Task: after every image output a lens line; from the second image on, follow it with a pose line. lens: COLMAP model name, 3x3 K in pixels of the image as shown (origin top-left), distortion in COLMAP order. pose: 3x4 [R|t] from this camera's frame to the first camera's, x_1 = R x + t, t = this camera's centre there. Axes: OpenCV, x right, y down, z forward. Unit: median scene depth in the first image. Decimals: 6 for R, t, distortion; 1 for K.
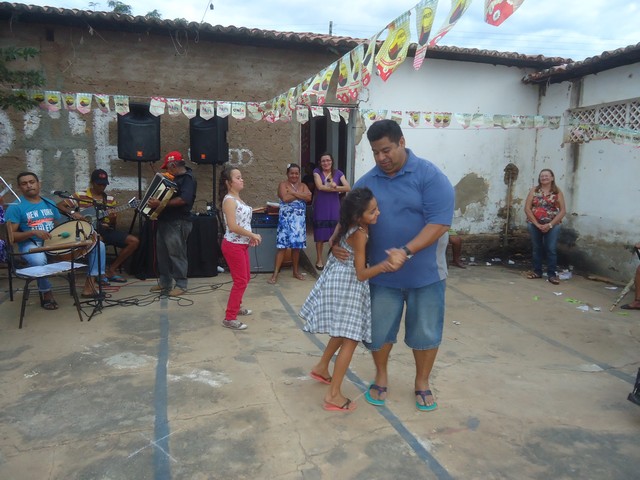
lens RADIAL K [[467.8, 0, 320.0], [0, 467.8, 240.0], [0, 0, 1]] dist [-0.002043, 0.000335]
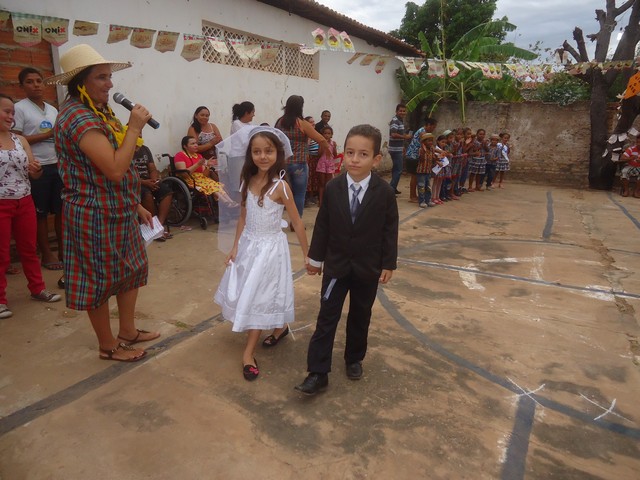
lens RADIAL K [[464.0, 0, 320.0], [0, 464.0, 240.0], [0, 0, 1]] dist [-0.003544, -0.002709]
pose [[-0.696938, -0.210479, 0.685548, 0.033134], [0.057804, 0.936360, 0.346249, -0.107355], [-0.714798, 0.280941, -0.640419, 1.110934]]
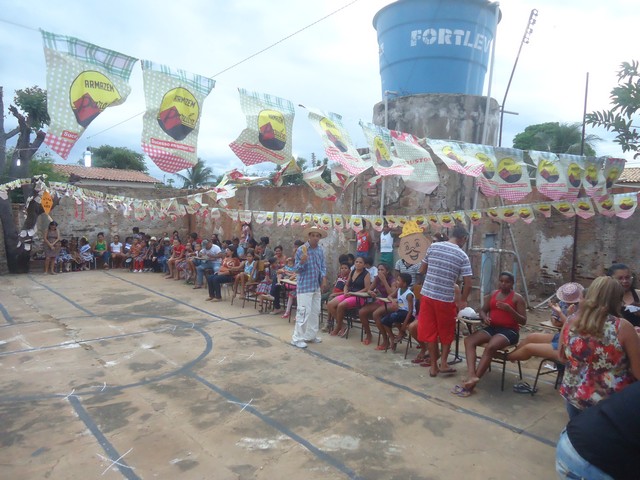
lens RADIAL K [[463.1, 0, 320.0], [0, 463.1, 240.0], [0, 0, 1]] dist [-0.006230, 0.003600]
pose [[-0.926638, -0.020172, -0.375414, 0.072152], [-0.094853, 0.978800, 0.181532, -0.455801], [0.363793, 0.203824, -0.908906, 2.038464]]
